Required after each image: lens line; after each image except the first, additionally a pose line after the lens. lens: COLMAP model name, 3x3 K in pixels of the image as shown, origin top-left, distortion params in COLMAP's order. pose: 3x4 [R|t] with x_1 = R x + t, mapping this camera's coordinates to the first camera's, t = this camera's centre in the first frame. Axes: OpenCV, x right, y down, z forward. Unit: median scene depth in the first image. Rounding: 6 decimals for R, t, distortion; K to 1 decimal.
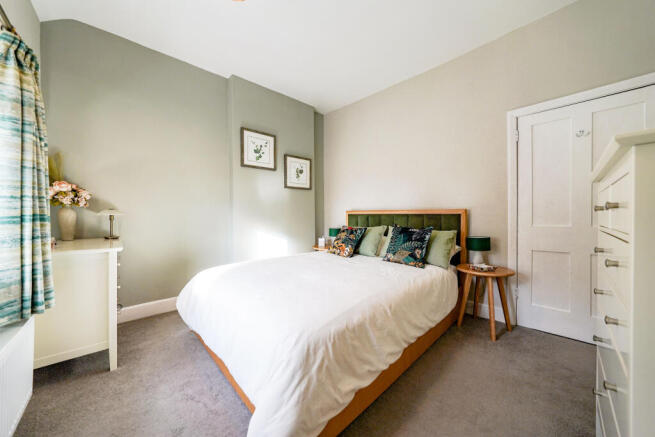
lens RADIAL K [[231.9, 0, 327.5], [0, 231.9, 218.5], [0, 0, 1]] dist [-0.029368, 0.008315]
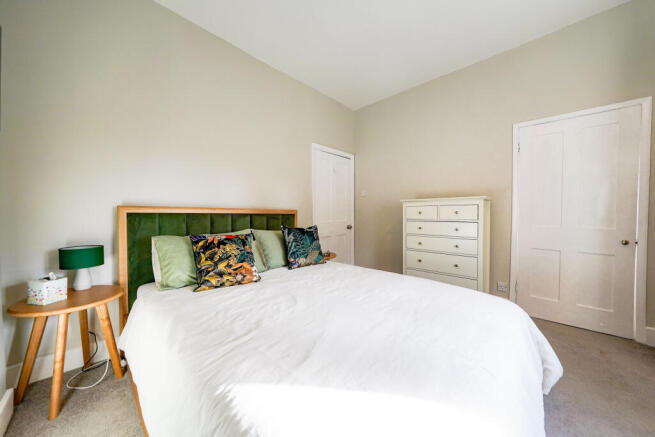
lens RADIAL K [[231.9, 0, 327.5], [0, 231.9, 218.5], [0, 0, 1]] dist [-0.029368, 0.008315]
pose [[-0.068154, -0.018105, 0.997511, -0.527263], [0.008854, 0.999785, 0.018751, -0.014656], [-0.997636, 0.010110, -0.067979, 0.798886]]
